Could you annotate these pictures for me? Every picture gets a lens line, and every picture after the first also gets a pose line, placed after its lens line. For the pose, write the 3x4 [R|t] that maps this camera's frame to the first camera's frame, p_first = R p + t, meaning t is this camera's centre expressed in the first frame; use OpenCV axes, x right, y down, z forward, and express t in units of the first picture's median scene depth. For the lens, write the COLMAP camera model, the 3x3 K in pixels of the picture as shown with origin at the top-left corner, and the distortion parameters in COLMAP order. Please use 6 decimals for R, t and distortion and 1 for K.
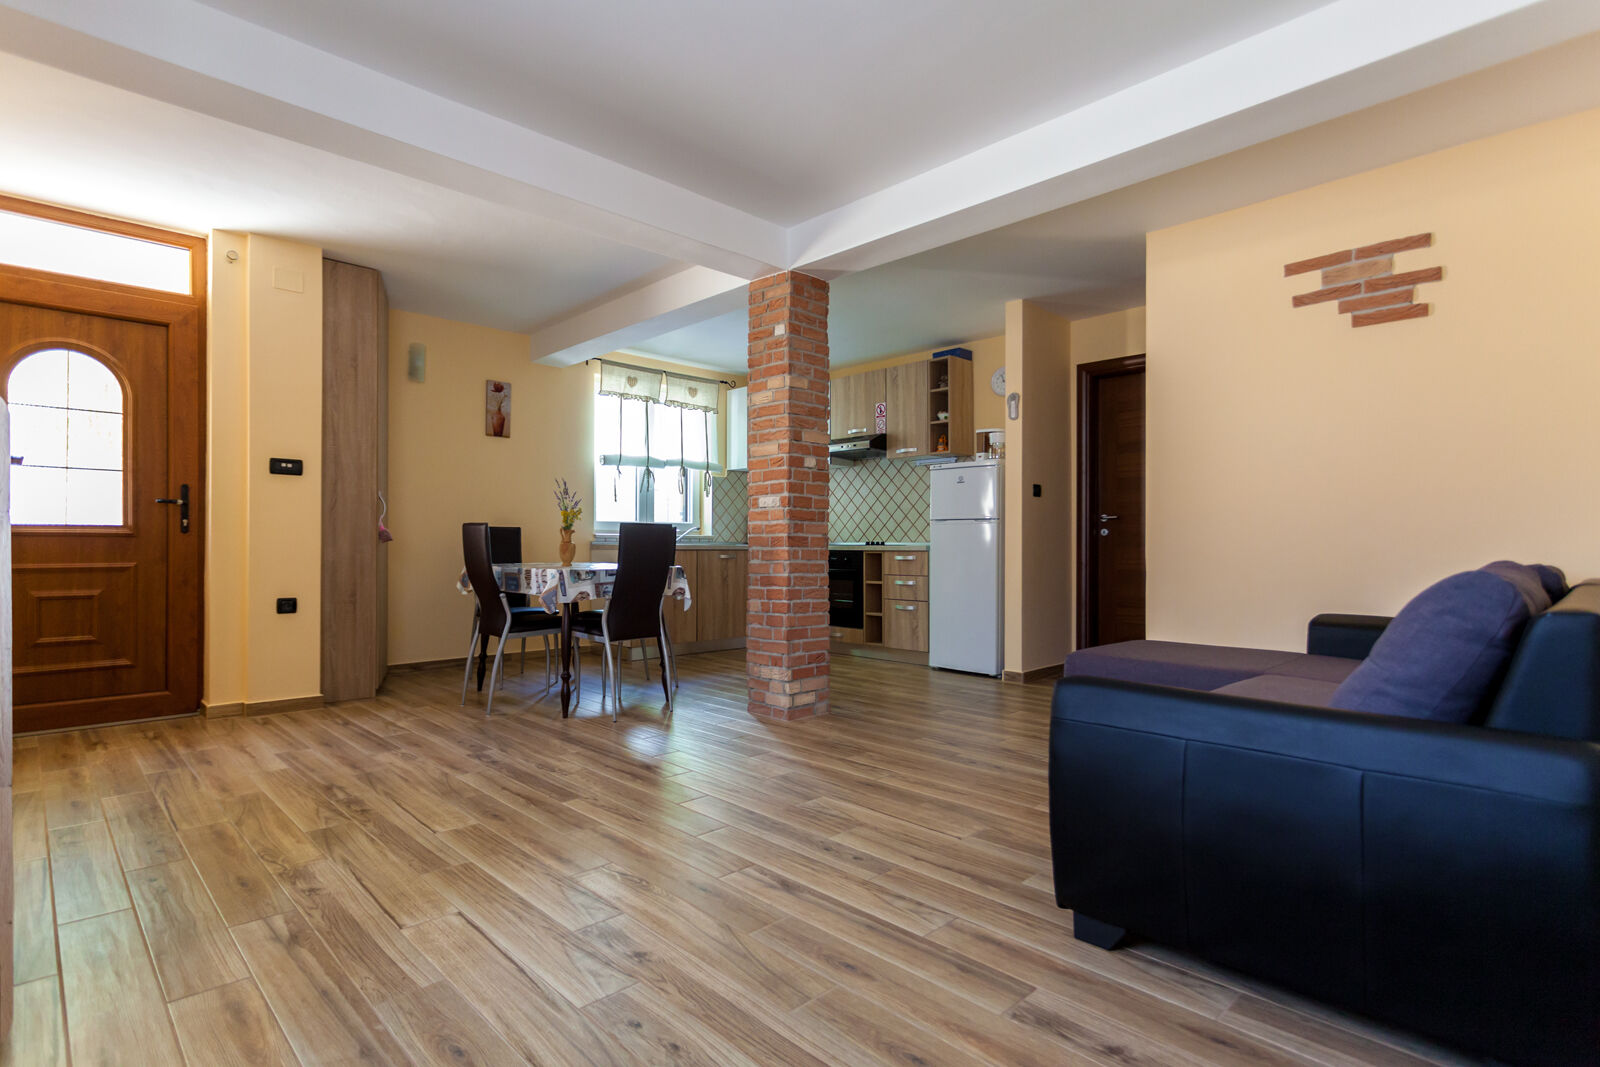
lens RADIAL K [[769.9, 0, 774.1], [0, 769.9, 555.2], [0, 0, 1]] dist [0.009201, 0.002667]
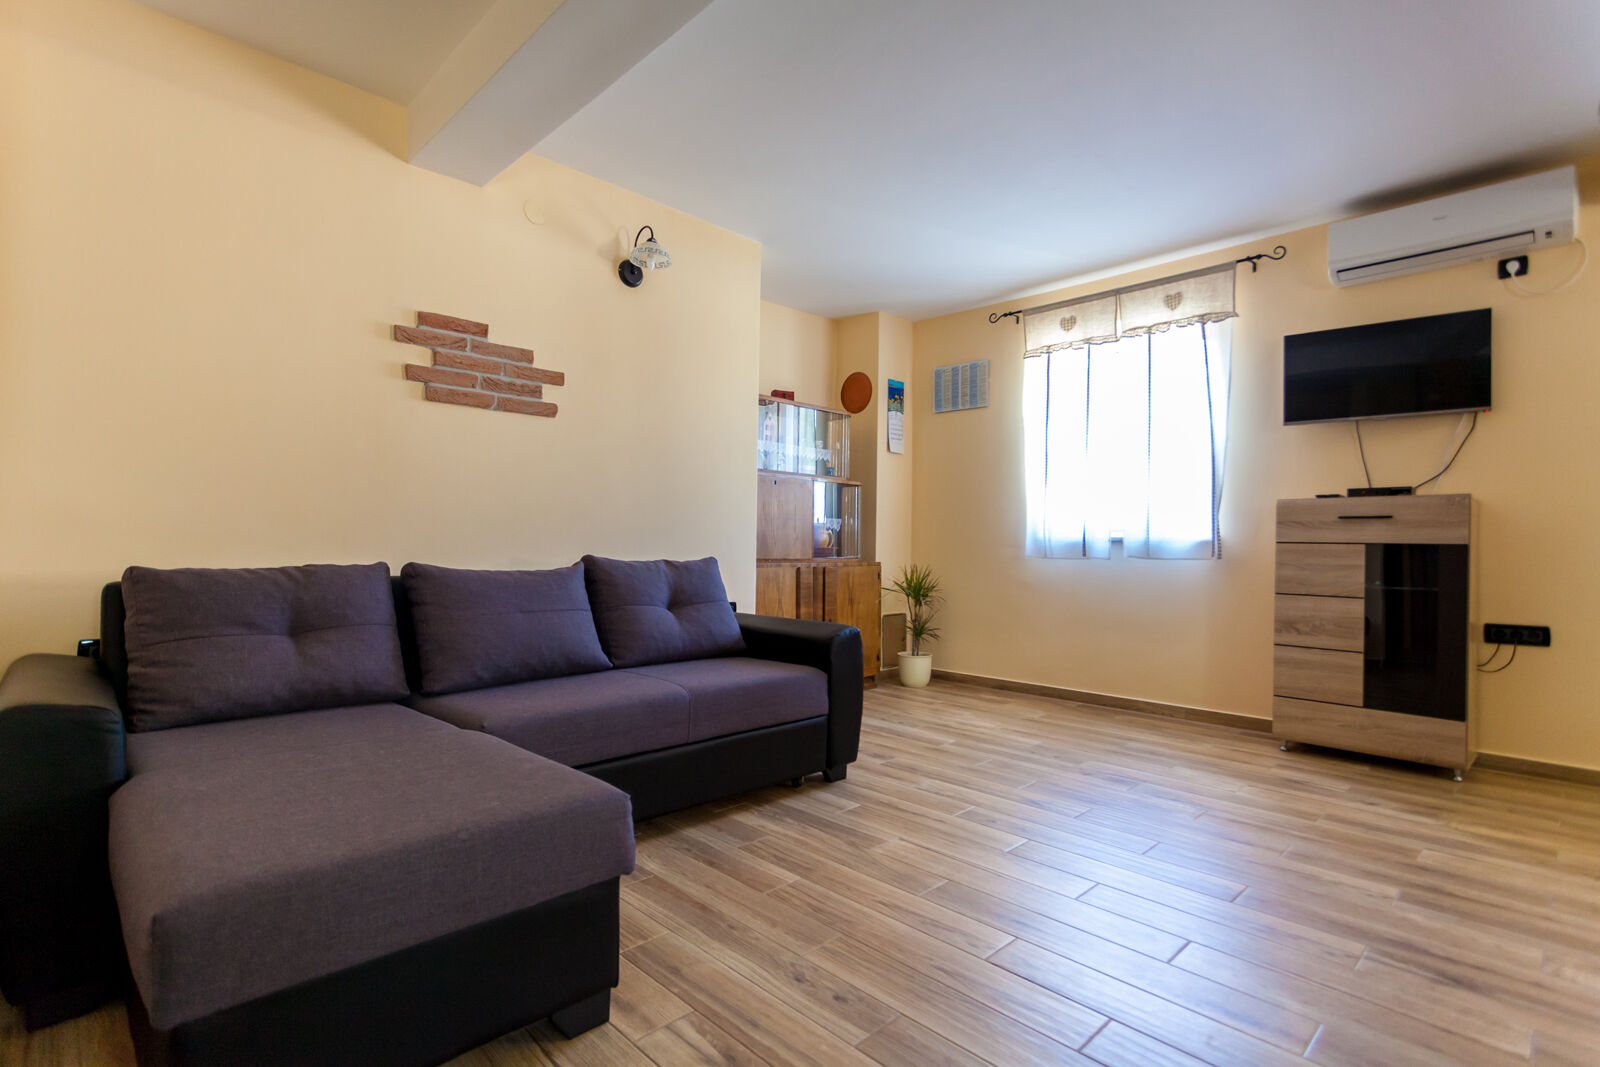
lens RADIAL K [[769.9, 0, 798.5], [0, 769.9, 543.9], [0, 0, 1]] dist [0.009201, 0.002667]
pose [[-0.999613, -0.015067, -0.023399, 0.236829], [-0.015571, 0.999648, 0.021481, -0.023899], [0.023067, 0.021837, -0.999495, 1.175962]]
